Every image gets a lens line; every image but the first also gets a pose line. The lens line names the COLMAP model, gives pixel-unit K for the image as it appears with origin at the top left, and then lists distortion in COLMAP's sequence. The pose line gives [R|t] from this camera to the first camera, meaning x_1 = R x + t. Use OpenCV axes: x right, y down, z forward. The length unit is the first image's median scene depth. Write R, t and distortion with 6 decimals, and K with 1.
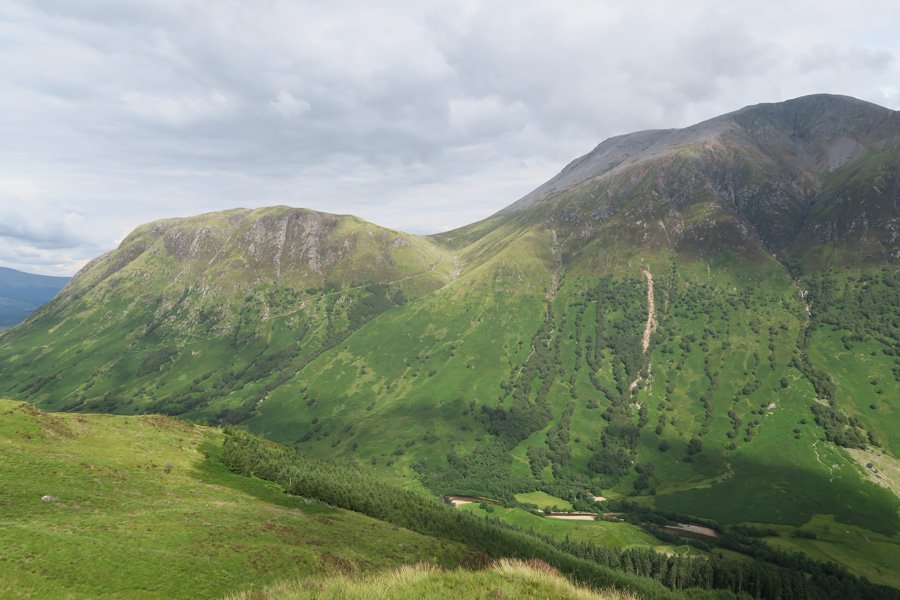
lens RADIAL K [[641.2, 0, 450.0], [0, 641.2, 300.0], [0, 0, 1]] dist [-0.013359, -0.006045]
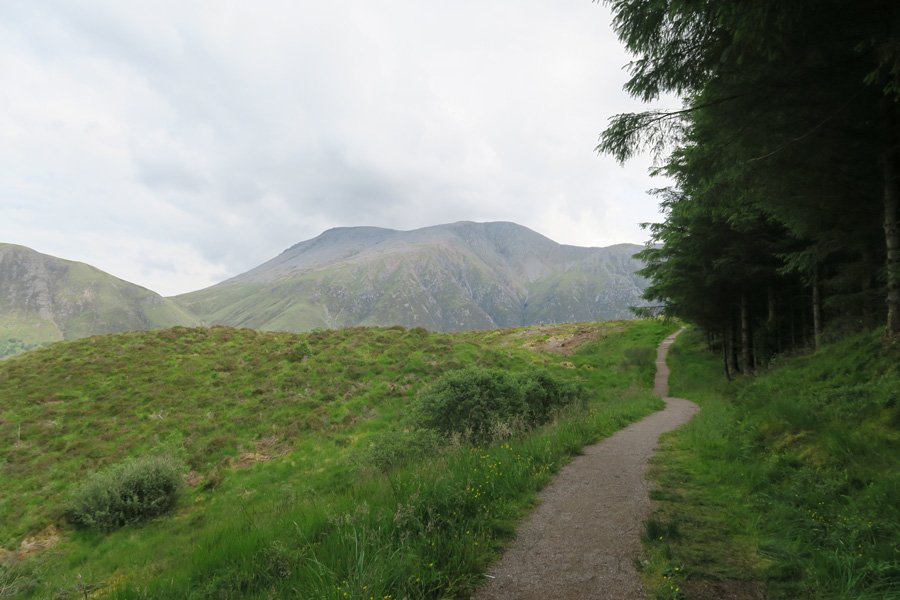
lens RADIAL K [[641.2, 0, 450.0], [0, 641.2, 300.0], [0, 0, 1]] dist [-0.013359, -0.006045]
pose [[0.835411, 0.113434, 0.537793, -0.215698], [-0.032950, 0.987048, -0.157008, 0.037636], [-0.548637, 0.113446, 0.828328, 0.037112]]
